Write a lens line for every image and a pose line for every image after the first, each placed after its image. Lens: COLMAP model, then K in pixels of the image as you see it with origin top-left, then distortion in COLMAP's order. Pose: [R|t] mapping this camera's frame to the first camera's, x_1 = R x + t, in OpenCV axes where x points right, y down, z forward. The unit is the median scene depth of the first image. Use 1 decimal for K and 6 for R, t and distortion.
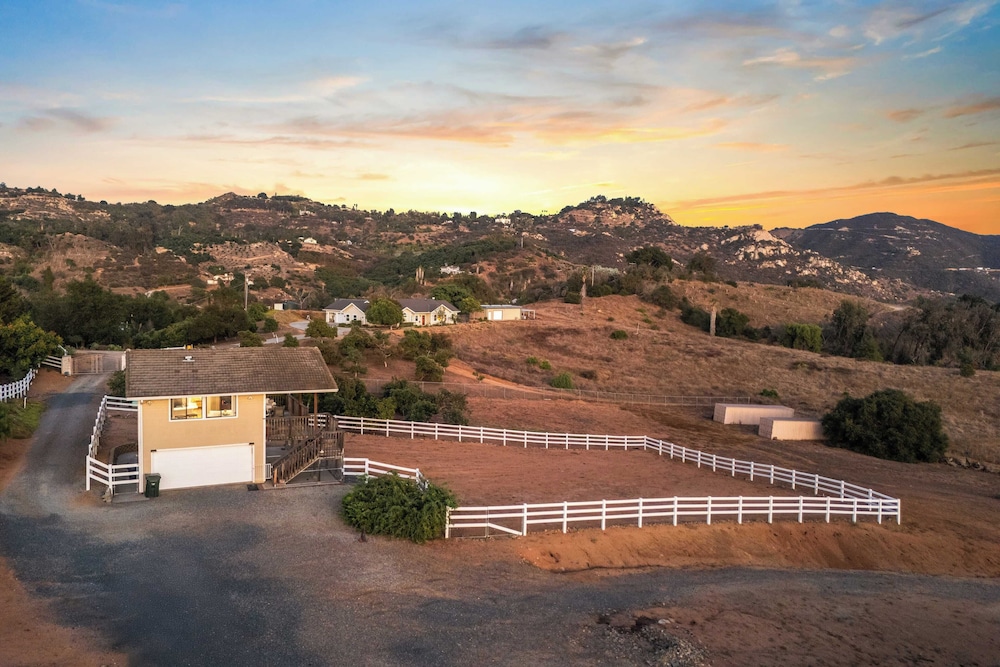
lens RADIAL K [[731.9, 0, 496.2], [0, 731.9, 327.6], [0, 0, 1]] dist [0.078237, -0.082053]
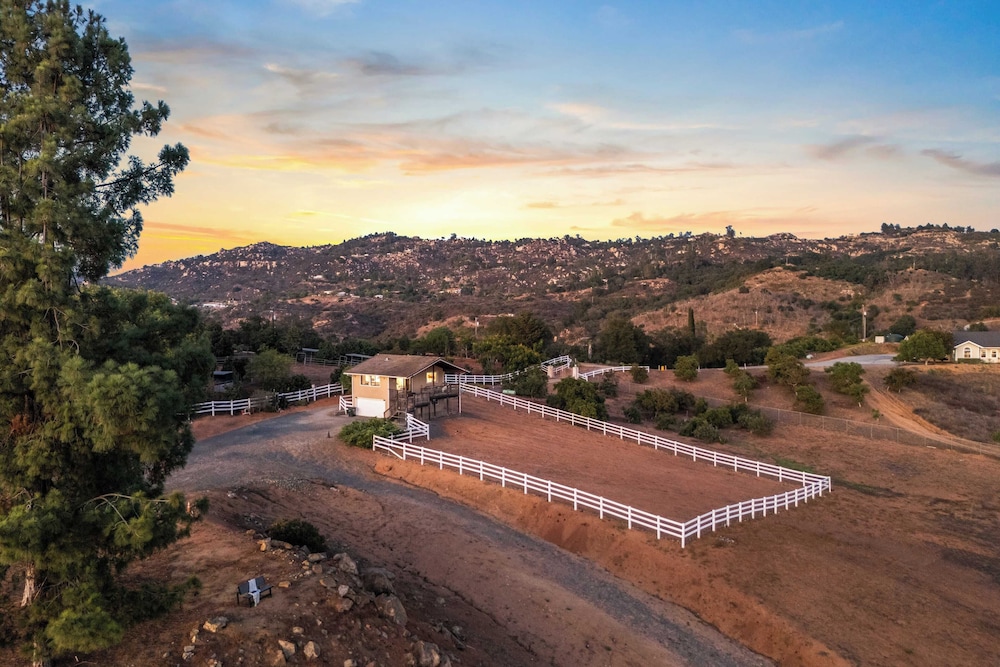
lens RADIAL K [[721.6, 0, 504.2], [0, 721.6, 336.4], [0, 0, 1]] dist [0.070480, -0.055527]
pose [[0.455419, 0.009440, -0.890227, 0.043756], [-0.037252, 0.999270, -0.008461, -0.000548], [0.889497, 0.037016, 0.455439, 0.009456]]
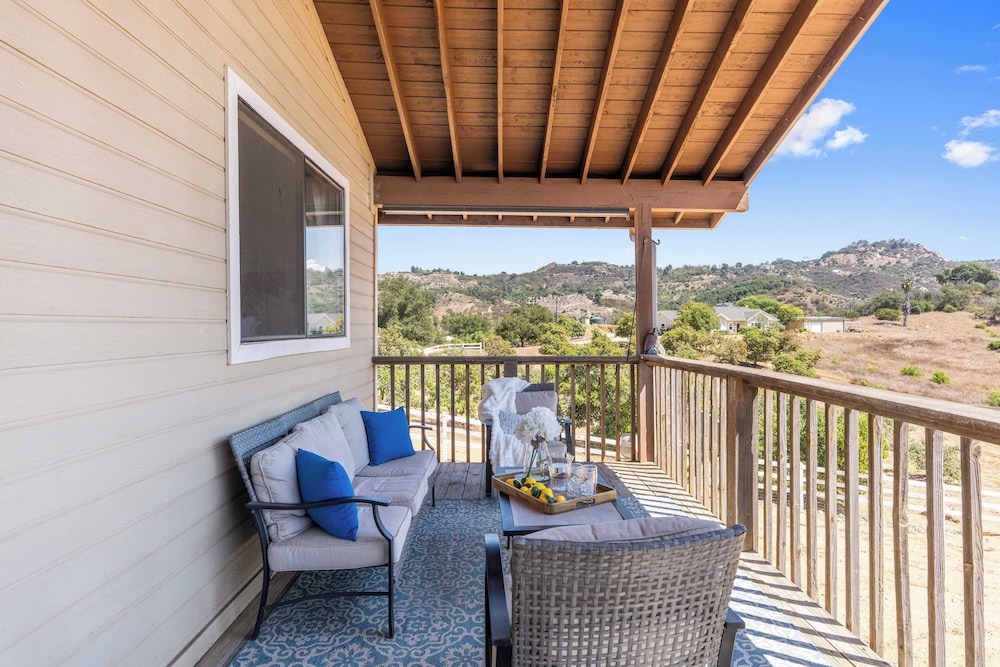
lens RADIAL K [[543.8, 0, 505.9], [0, 543.8, 332.4], [0, 0, 1]] dist [0.000402, 0.001807]
pose [[0.907841, -0.018677, -0.418899, -0.008563], [-0.001581, 0.998848, -0.047959, 0.002942], [0.419313, 0.044202, 0.906765, 0.028919]]
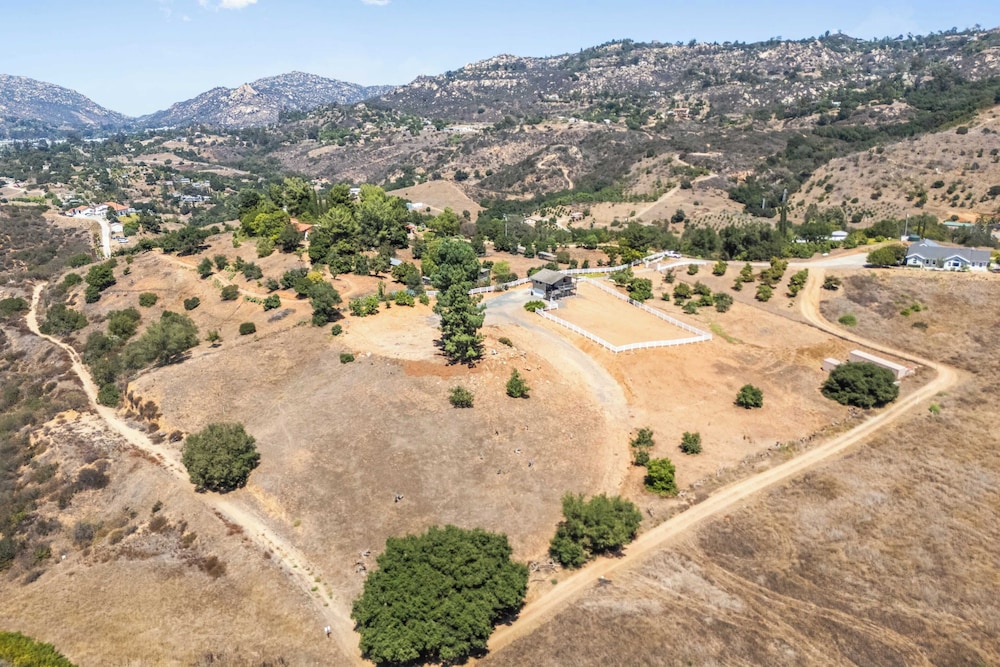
lens RADIAL K [[715.6, 0, 501.2], [0, 715.6, 326.4], [0, 0, 1]] dist [0.035959, -0.015546]
pose [[0.147392, 0.253857, -0.955946, 0.120077], [-0.035663, 0.967237, 0.251357, -0.022832], [0.988435, -0.002956, 0.151617, -0.001905]]
